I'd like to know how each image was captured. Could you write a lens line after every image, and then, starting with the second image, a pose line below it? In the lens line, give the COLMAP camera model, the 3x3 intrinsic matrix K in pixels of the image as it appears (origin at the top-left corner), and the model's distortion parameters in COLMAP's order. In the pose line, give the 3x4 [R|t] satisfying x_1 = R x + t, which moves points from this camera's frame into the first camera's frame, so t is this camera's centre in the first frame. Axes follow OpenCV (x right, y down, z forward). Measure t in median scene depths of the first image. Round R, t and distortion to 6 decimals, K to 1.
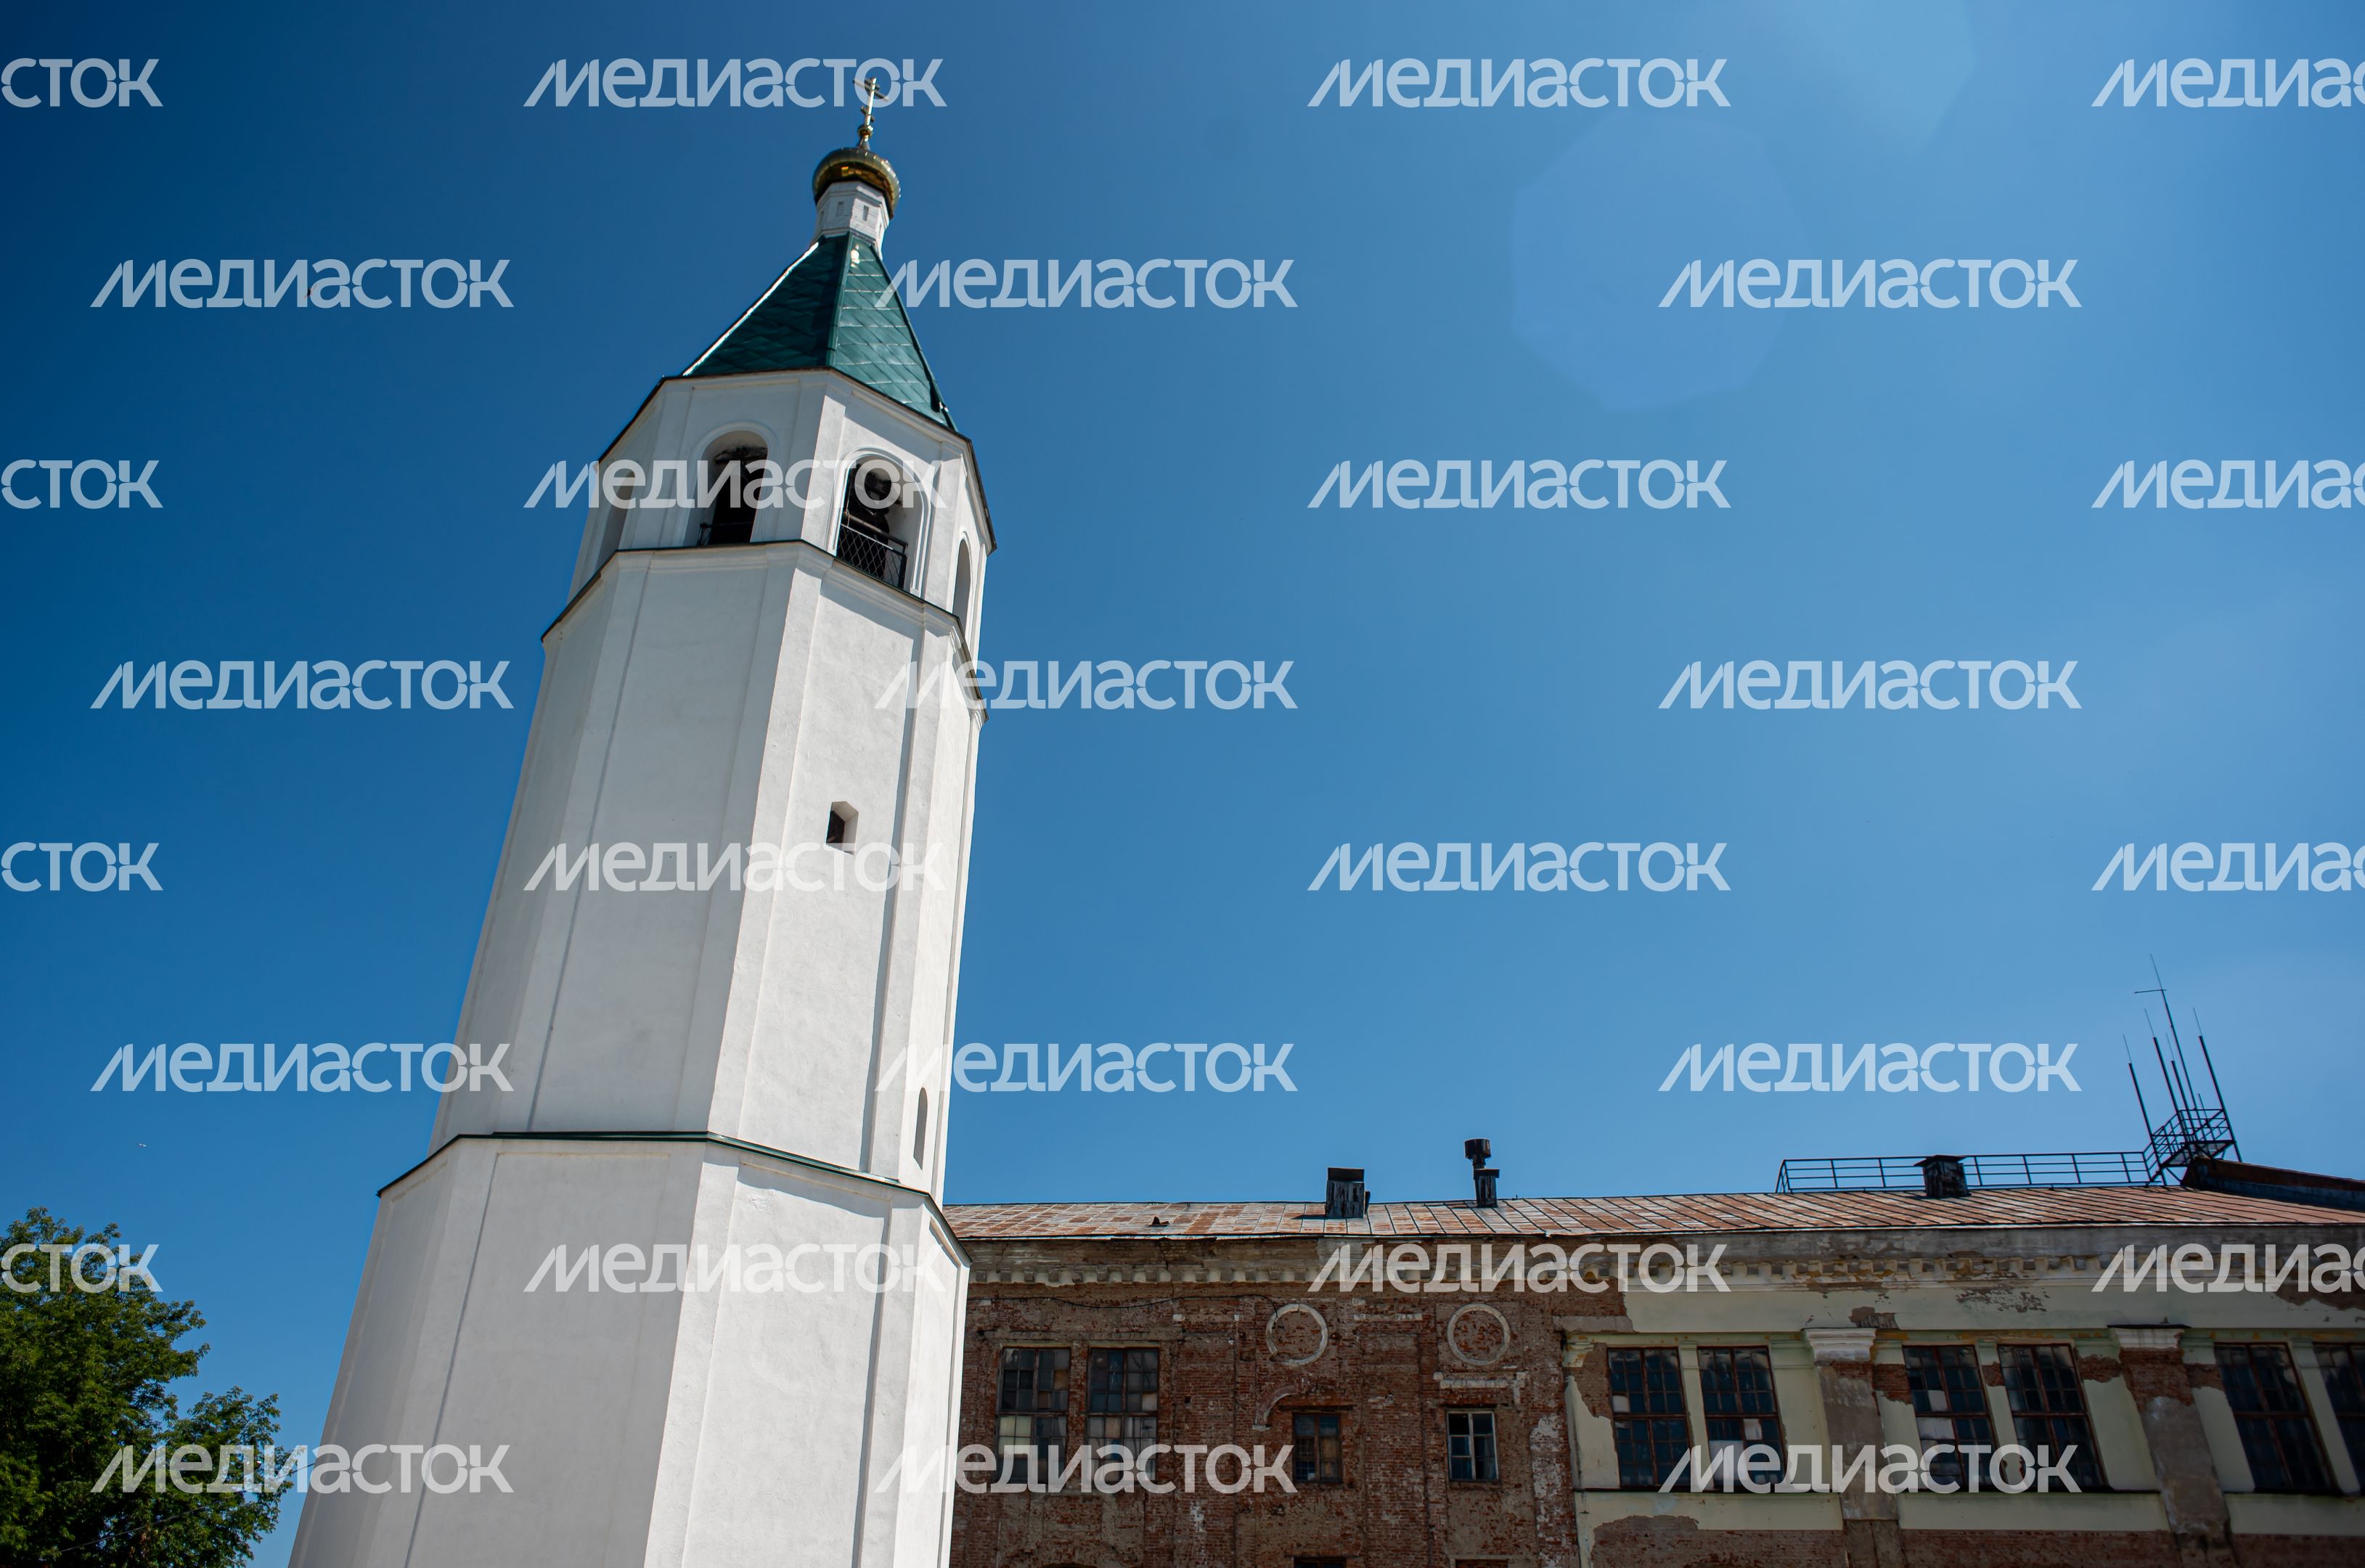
lens RADIAL K [[1678.1, 0, 1186.6], [0, 1678.1, 800.5], [0, 0, 1]] dist [-0.080991, 0.079857]
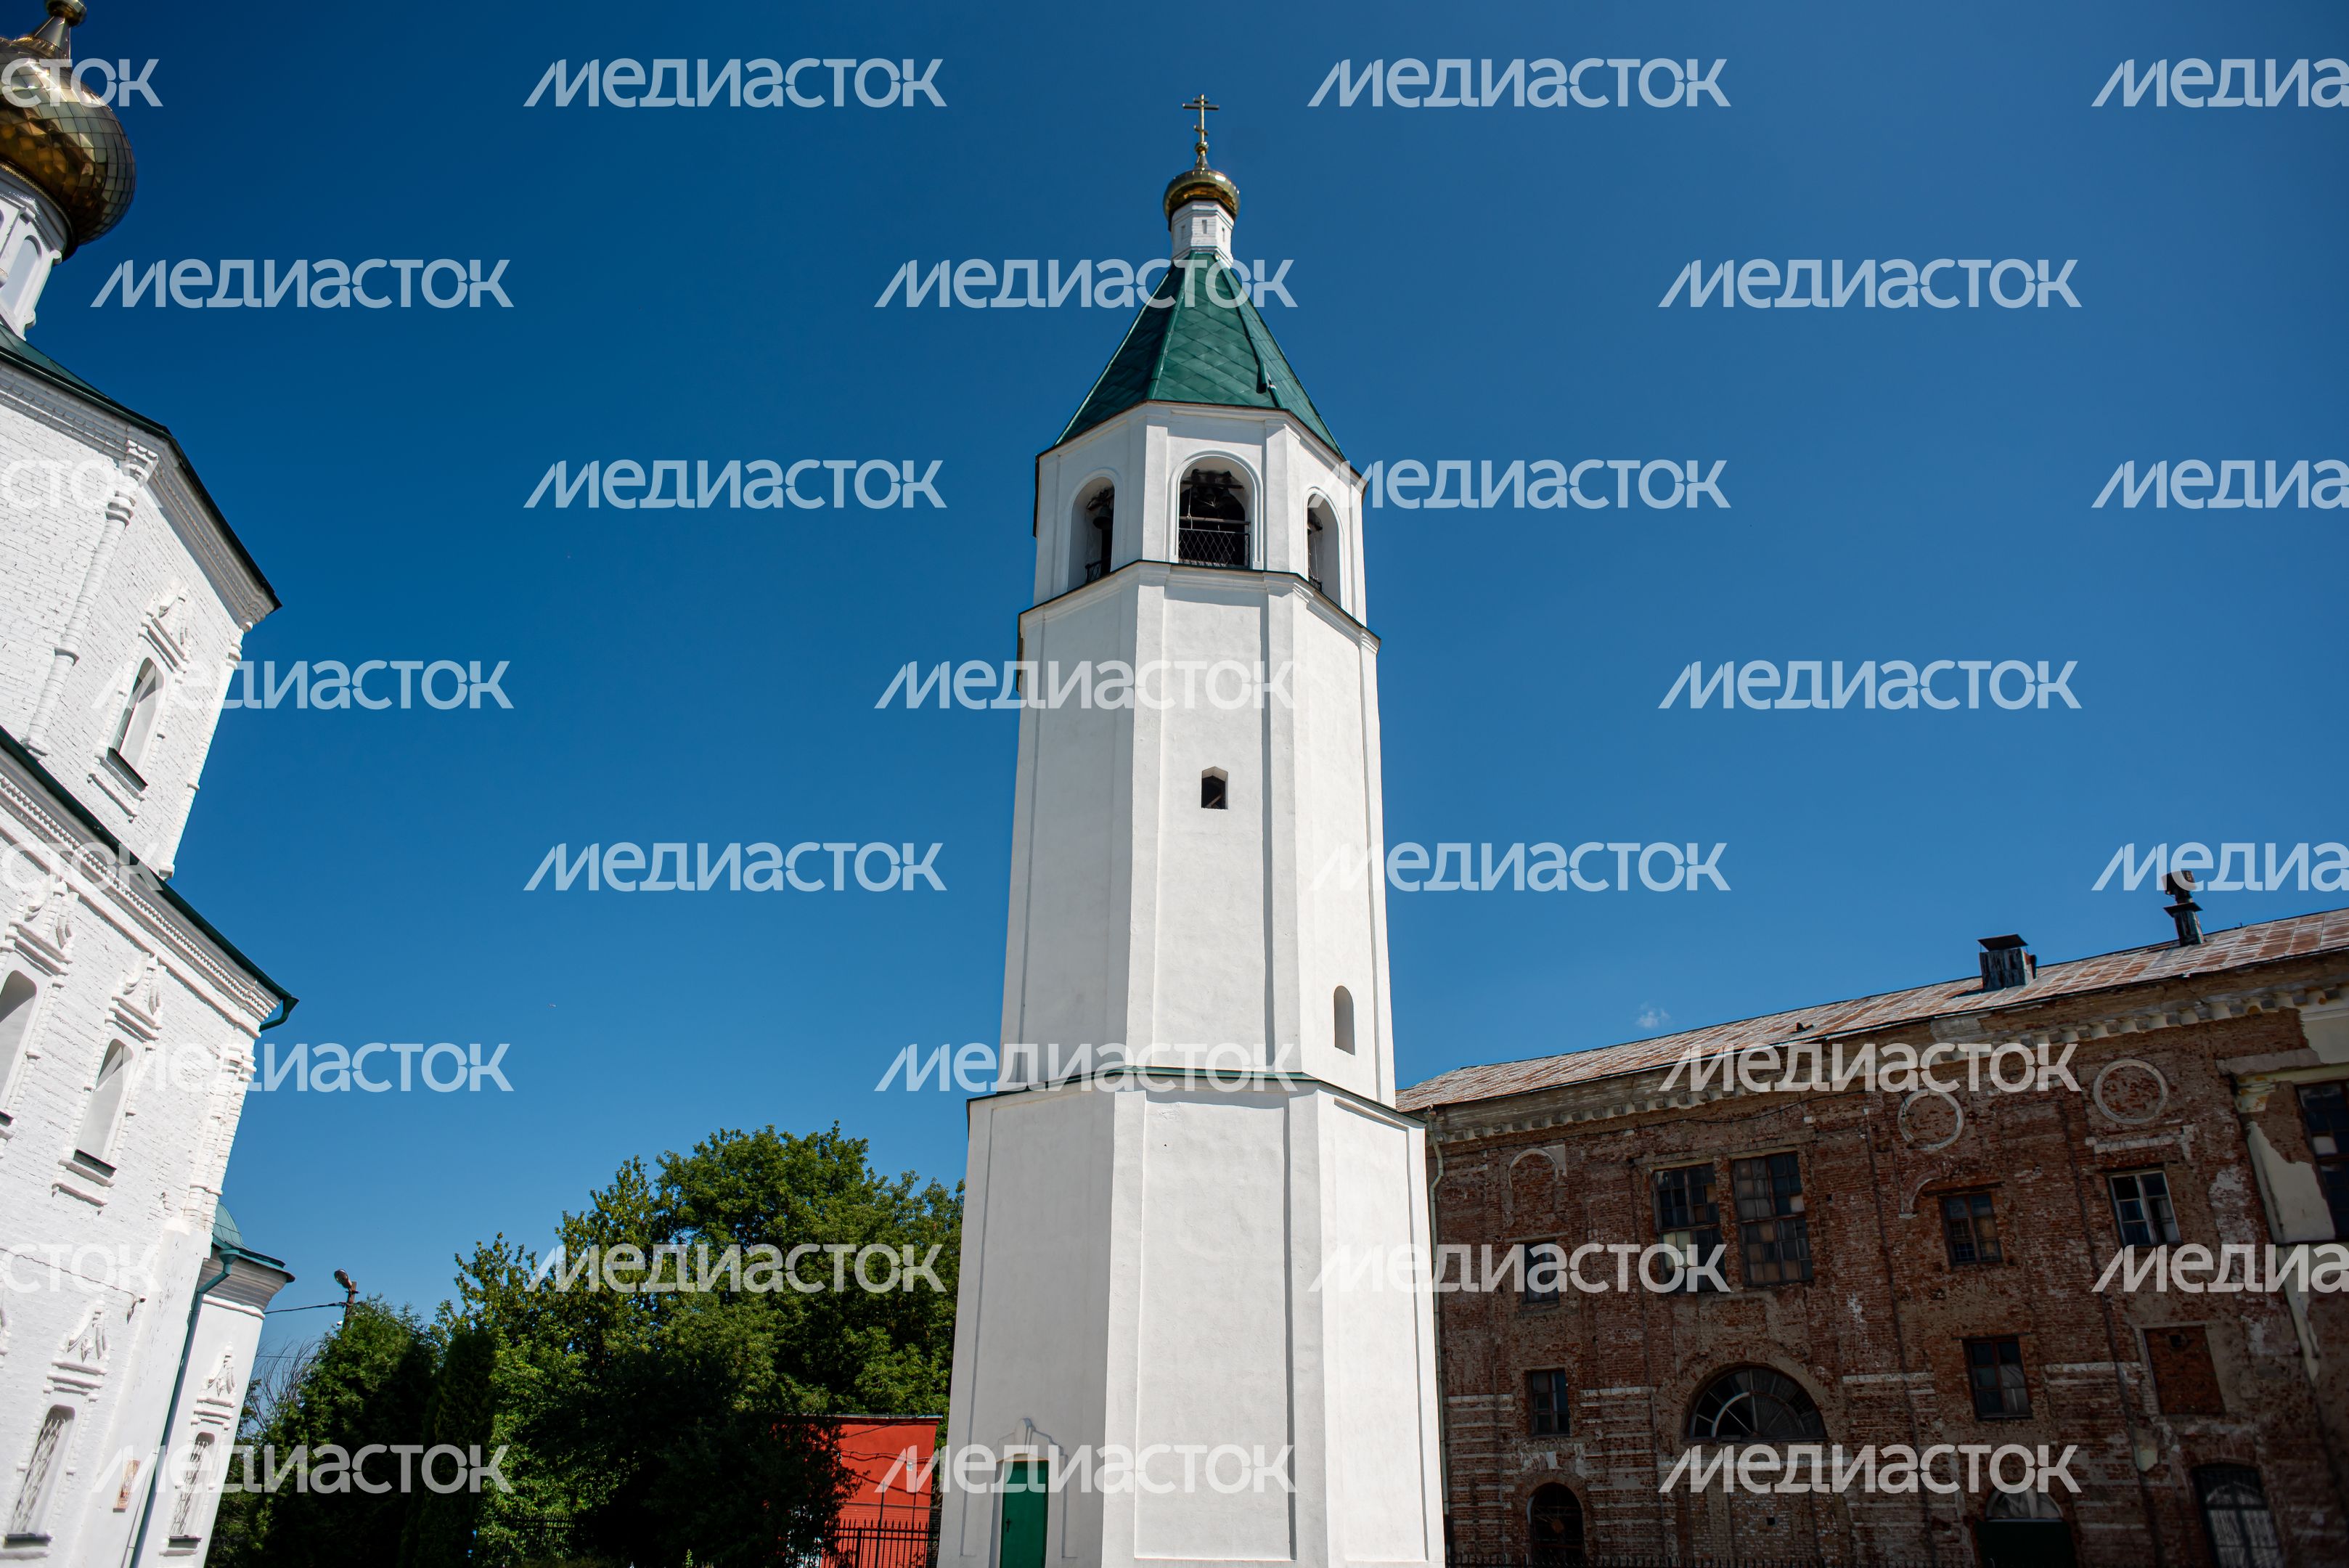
lens RADIAL K [[1622.0, 0, 1174.3], [0, 1622.0, 774.6], [0, 0, 1]] dist [-0.084766, 0.076375]
pose [[0.833693, -0.246962, -0.493929, 0.217898], [0.281674, 0.959500, -0.004314, 0.001968], [0.474991, -0.135531, 0.869491, -0.009114]]
